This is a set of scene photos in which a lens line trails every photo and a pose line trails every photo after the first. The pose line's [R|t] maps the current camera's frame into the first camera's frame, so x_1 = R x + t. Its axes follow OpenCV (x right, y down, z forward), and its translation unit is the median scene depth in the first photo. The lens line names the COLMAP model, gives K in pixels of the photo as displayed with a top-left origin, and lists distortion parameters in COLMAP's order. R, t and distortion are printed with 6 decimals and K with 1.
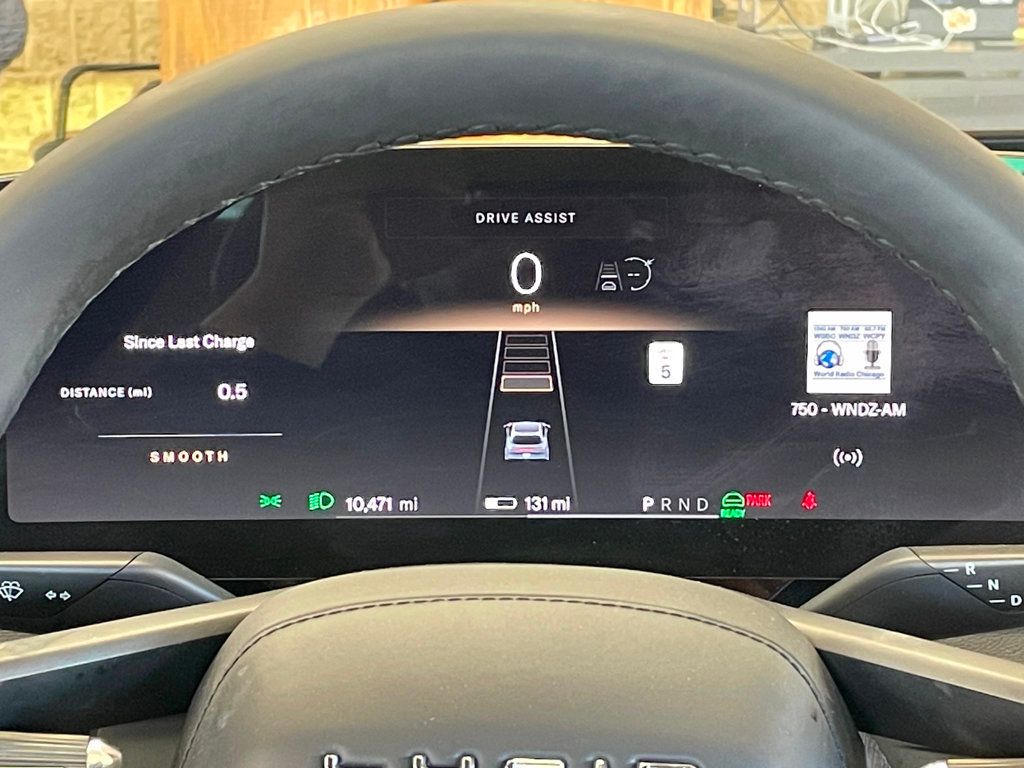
lens RADIAL K [[2399.1, 0, 513.4], [0, 2399.1, 383.2], [0, 0, 1]] dist [0.141471, 0.000000]
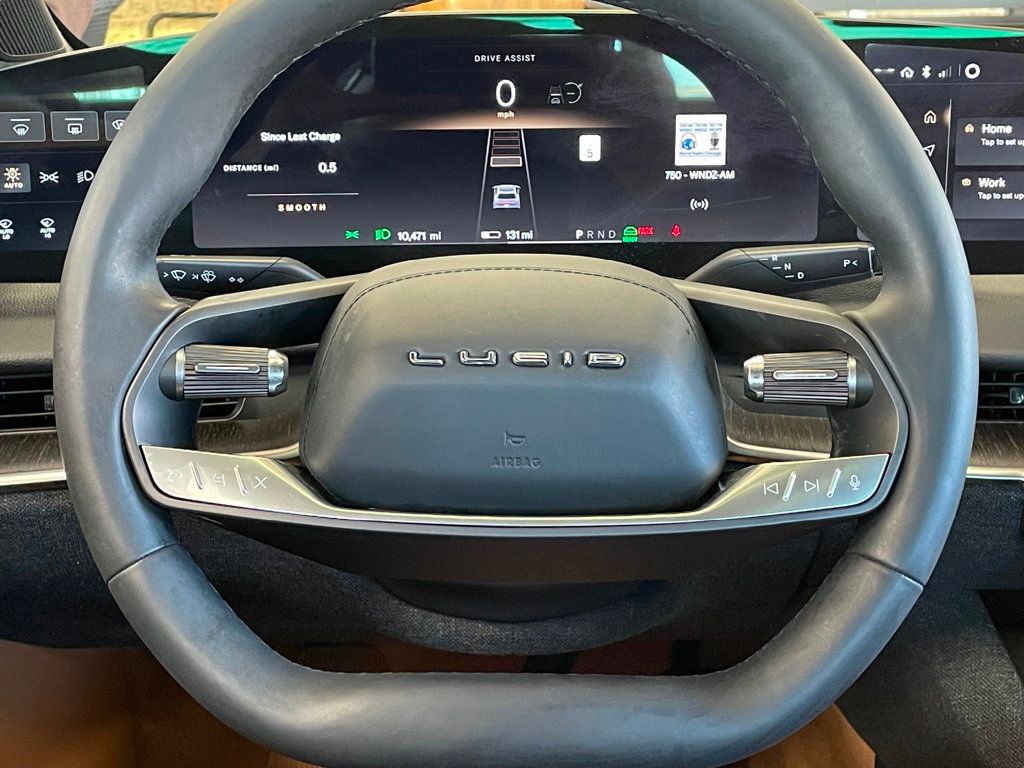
lens RADIAL K [[1570.2, 0, 508.7], [0, 1570.2, 385.5], [0, 0, 1]] dist [0.095190, 0.000000]
pose [[0.999358, -0.012598, 0.033543, -0.031130], [0.009169, 0.994895, 0.100502, 0.045086], [-0.034637, -0.100130, 0.994371, -0.092593]]
